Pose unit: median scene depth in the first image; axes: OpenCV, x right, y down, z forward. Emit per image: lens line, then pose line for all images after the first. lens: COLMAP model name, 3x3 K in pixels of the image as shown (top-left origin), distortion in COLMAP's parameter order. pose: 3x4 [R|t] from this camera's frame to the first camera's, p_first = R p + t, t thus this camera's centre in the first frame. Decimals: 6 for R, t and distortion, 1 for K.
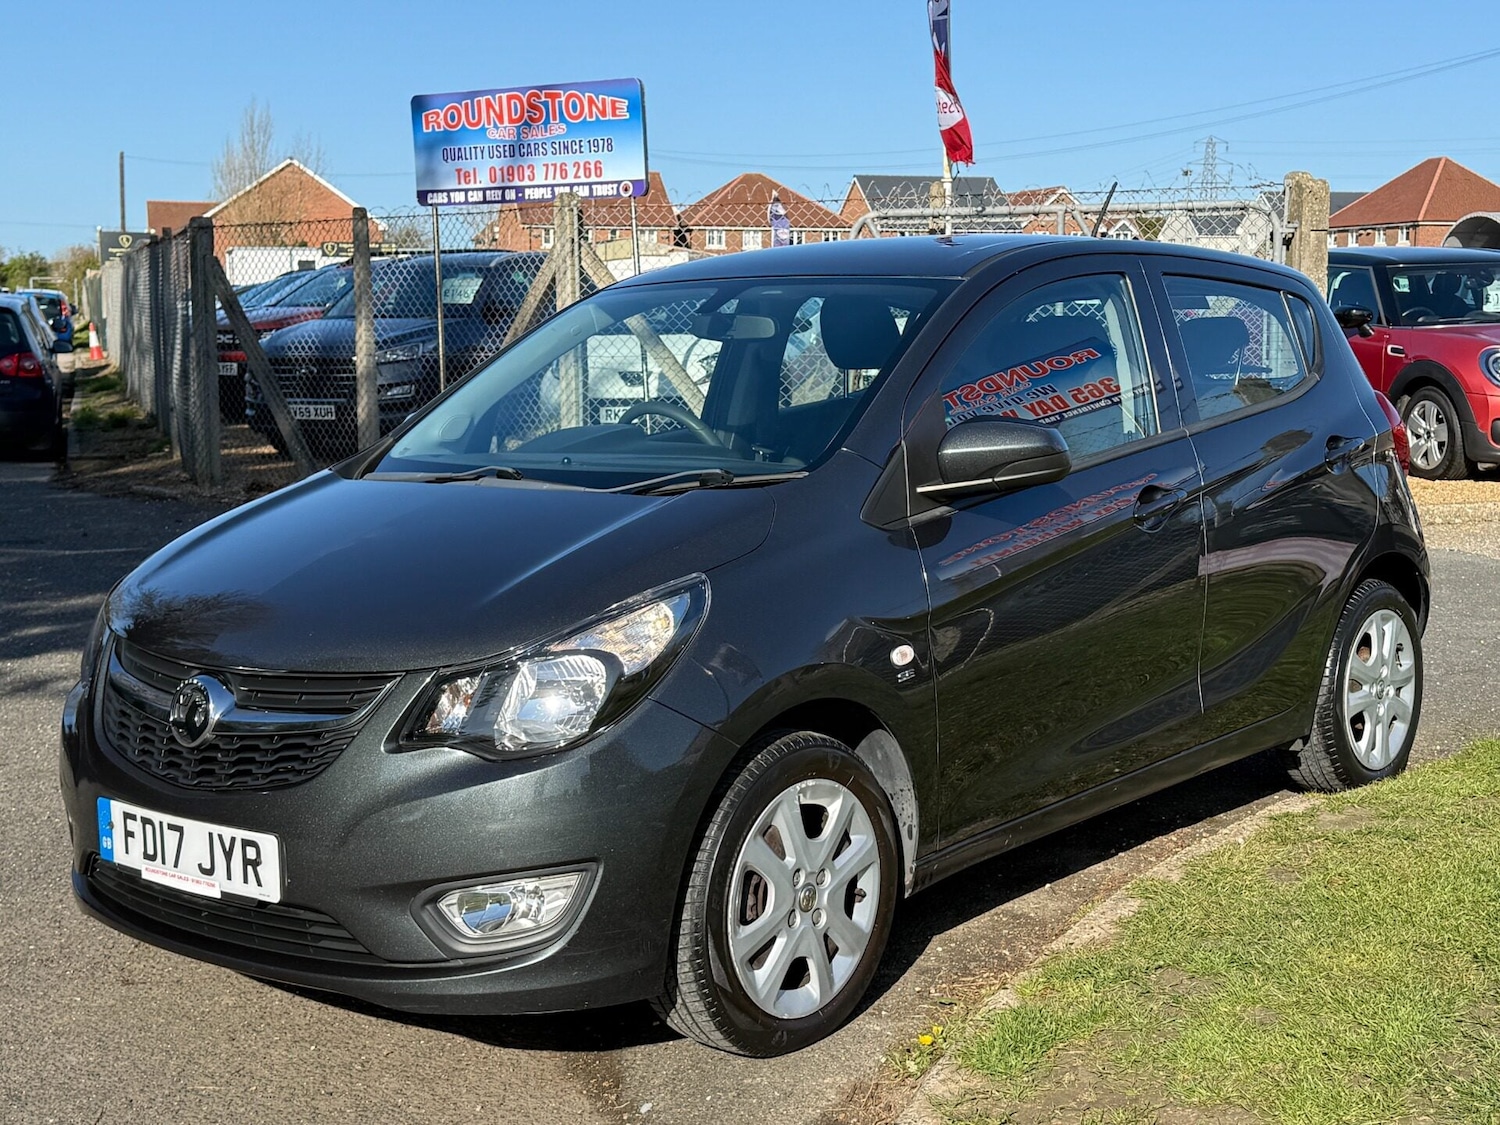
lens RADIAL K [[2022.2, 0, 753.1], [0, 2022.2, 581.7], [0, 0, 1]] dist [0.204471, -0.488657]
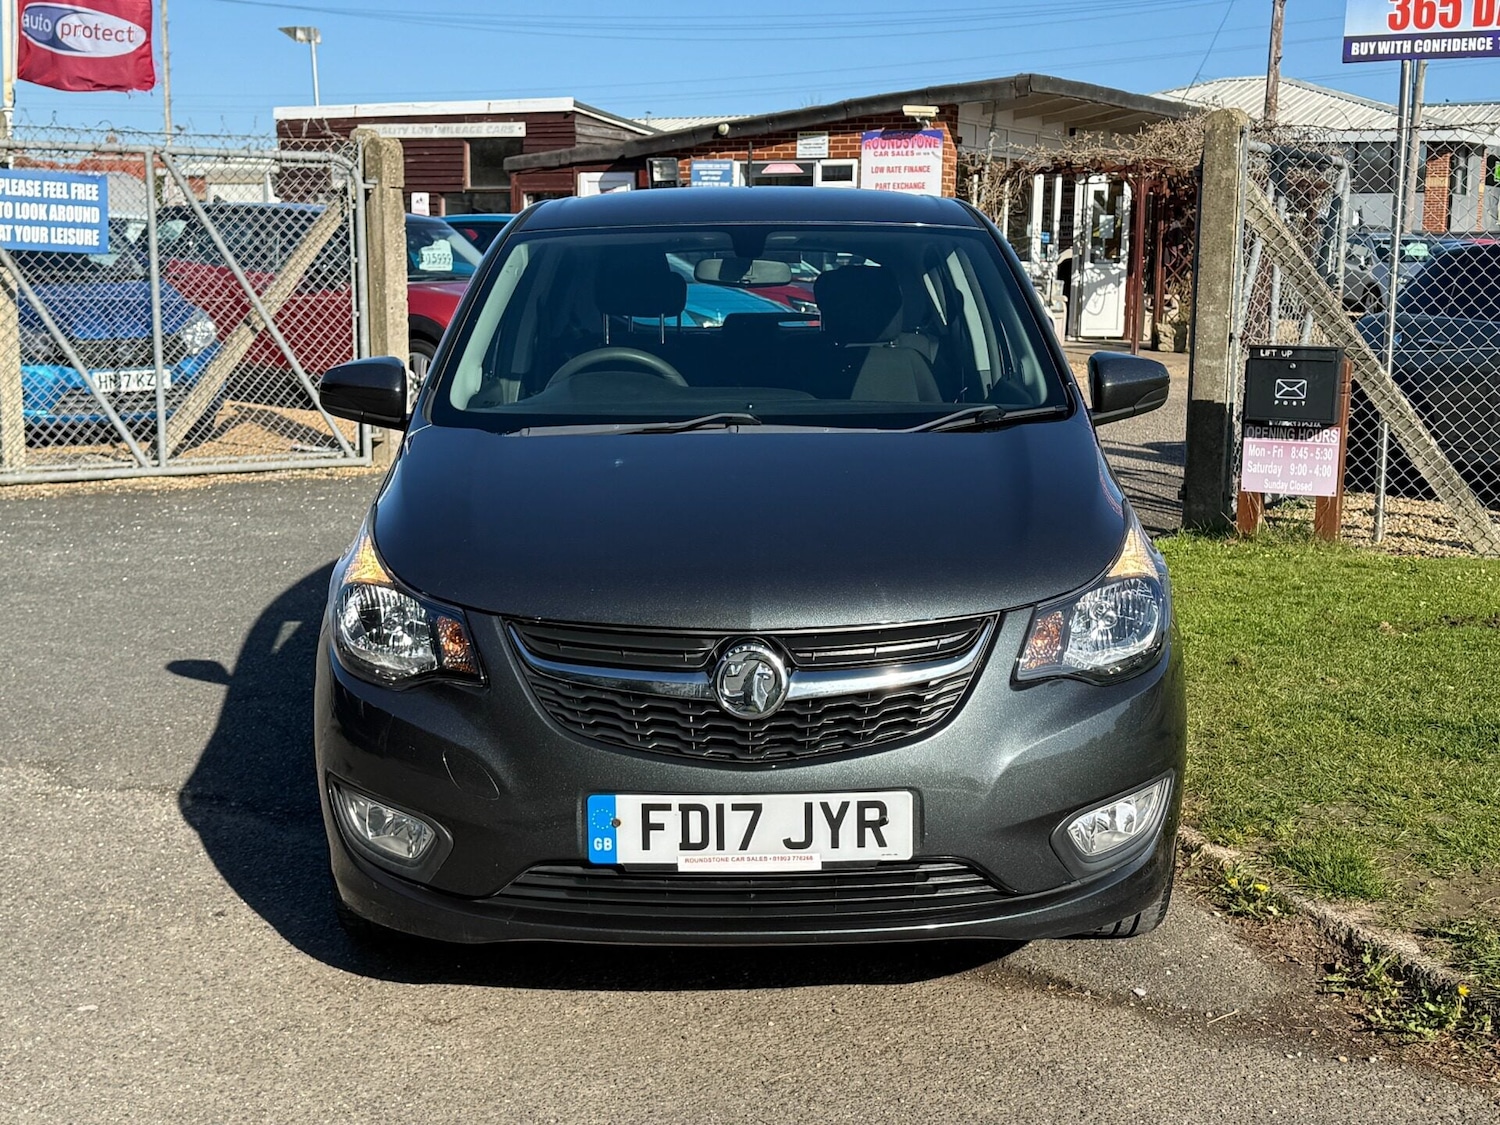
lens RADIAL K [[2022.2, 0, 753.1], [0, 2022.2, 581.7], [0, 0, 1]] dist [0.204471, -0.488657]
pose [[0.760777, -0.086323, 0.643247, -0.832304], [0.072776, 0.996211, 0.047617, -0.024713], [-0.644920, 0.010587, 0.764177, 0.282858]]
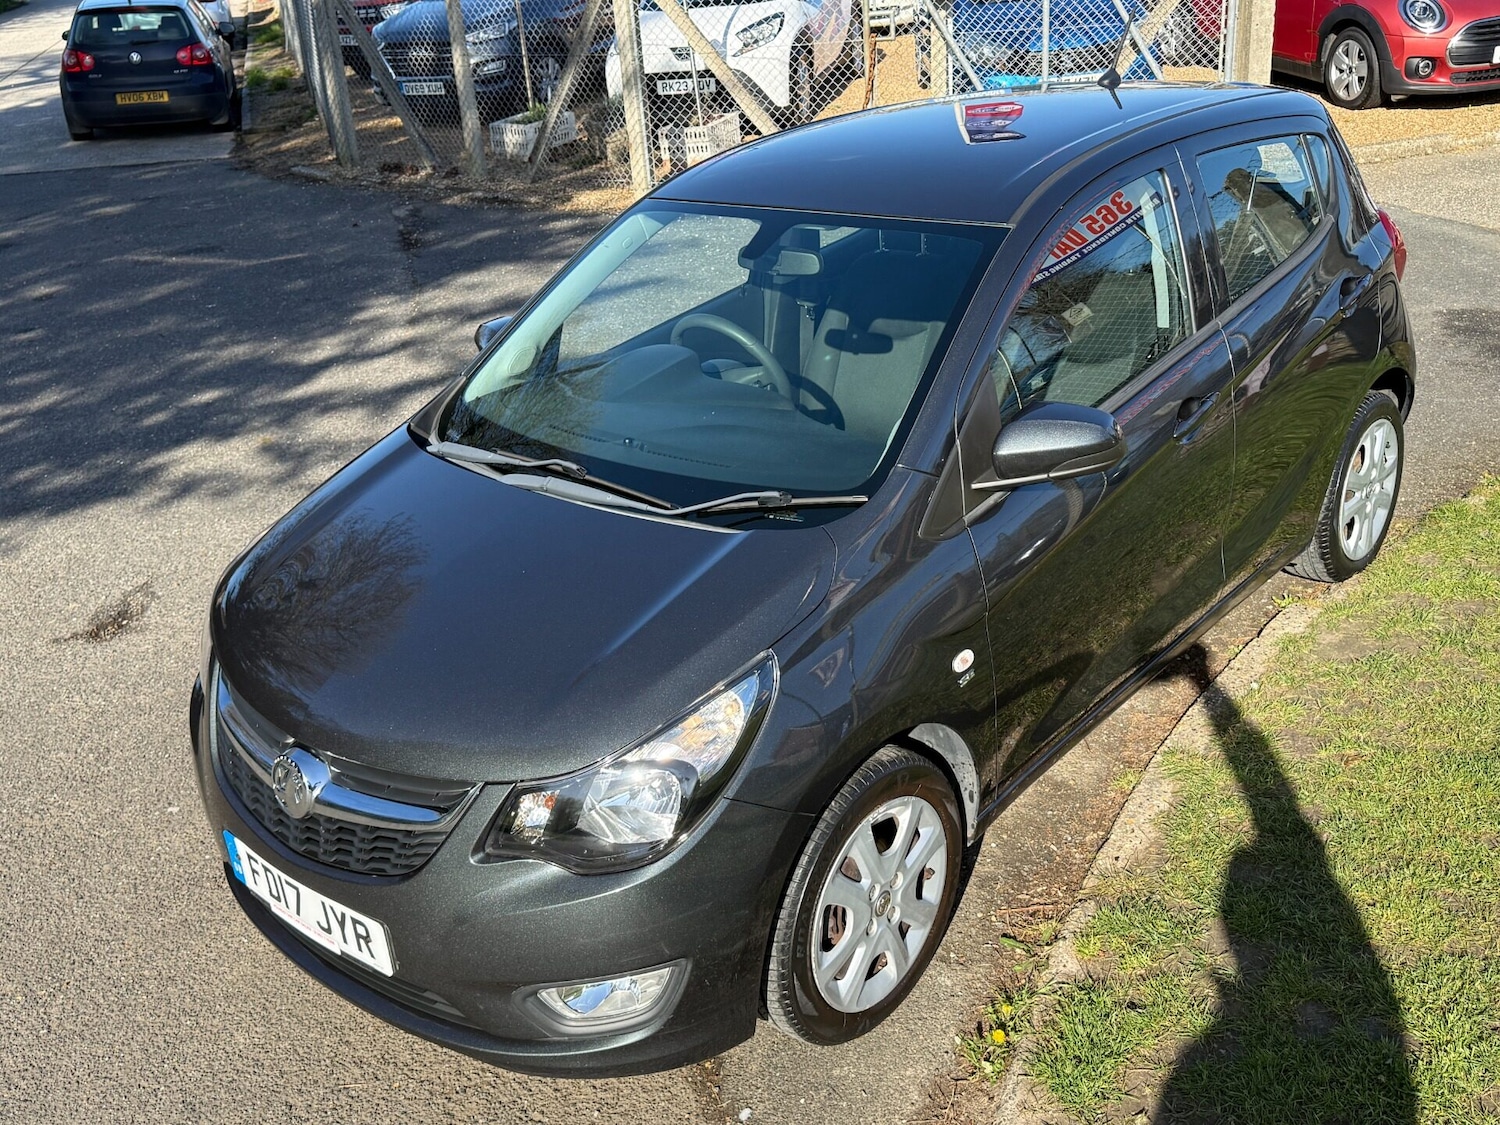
lens RADIAL K [[1449.7, 0, 750.5], [0, 1449.7, 570.6], [0, 0, 1]] dist [0.186731, -0.410832]
pose [[0.997921, -0.051061, -0.039324, -0.003600], [0.060357, 0.954380, 0.292430, -0.239547], [0.022598, -0.294196, 0.955478, 0.305590]]
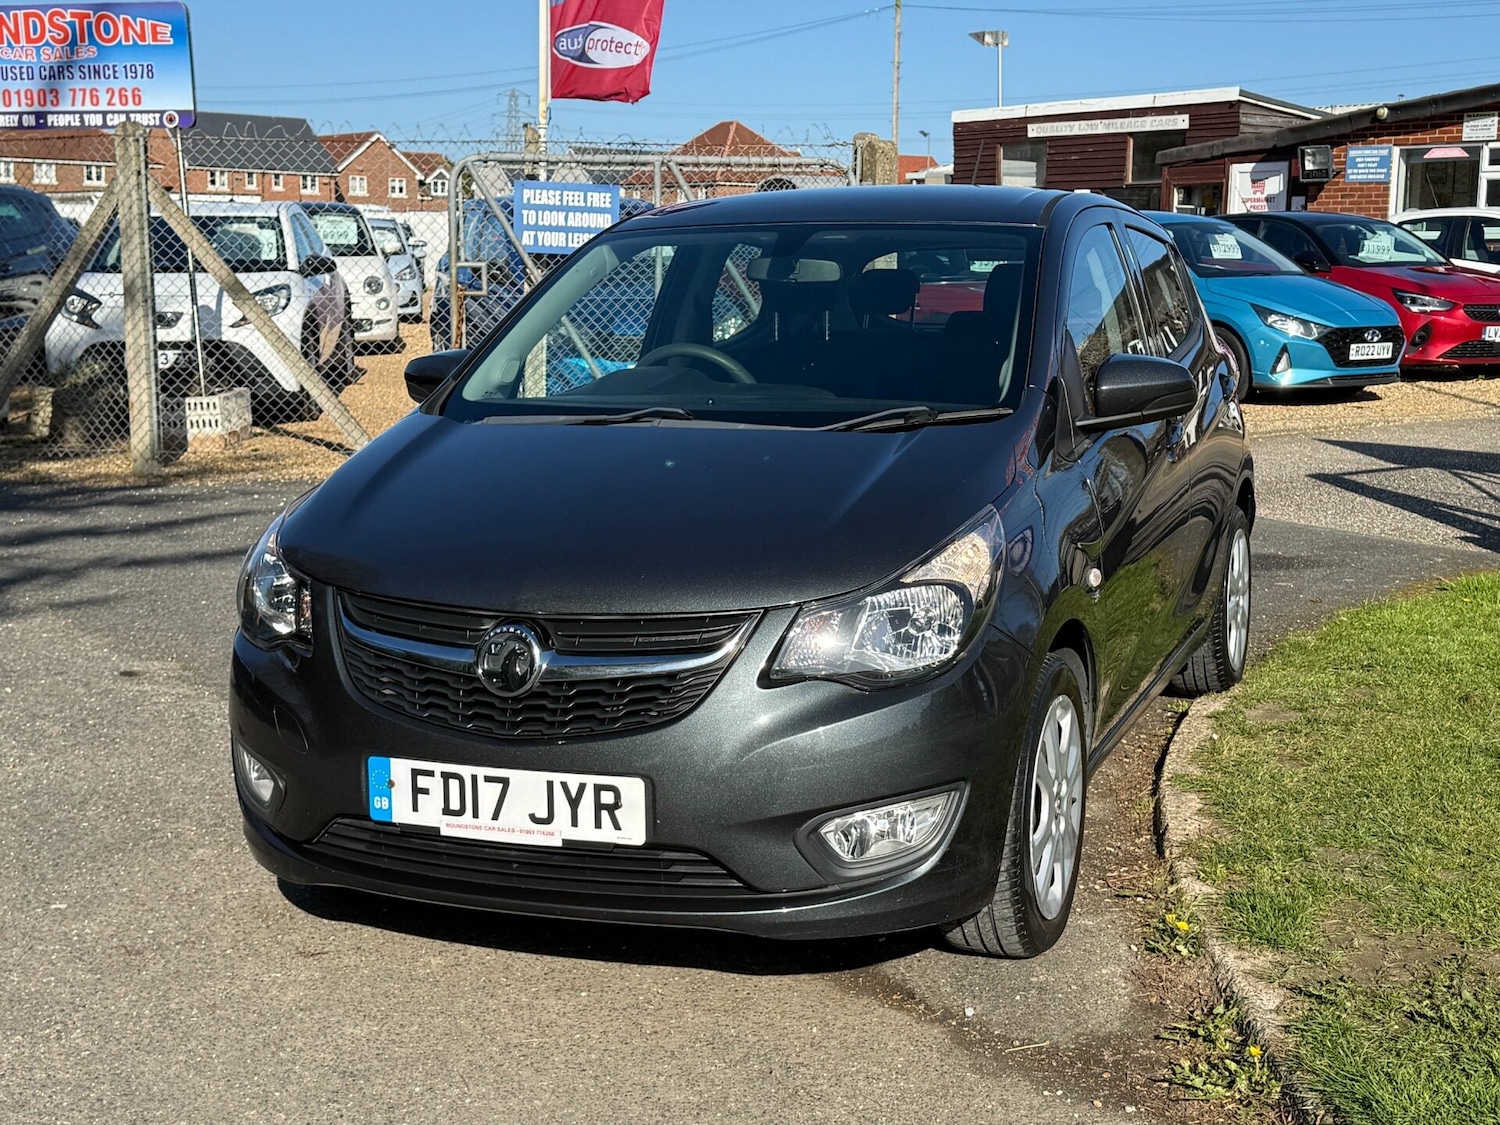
lens RADIAL K [[2013.4, 0, 746.8], [0, 2013.4, 568.4], [0, 0, 1]] dist [0.215283, -0.465471]
pose [[0.944312, -0.037757, 0.326877, -0.463992], [0.031410, 0.999202, 0.024677, -0.000962], [-0.327548, -0.013035, 0.944745, 0.046690]]
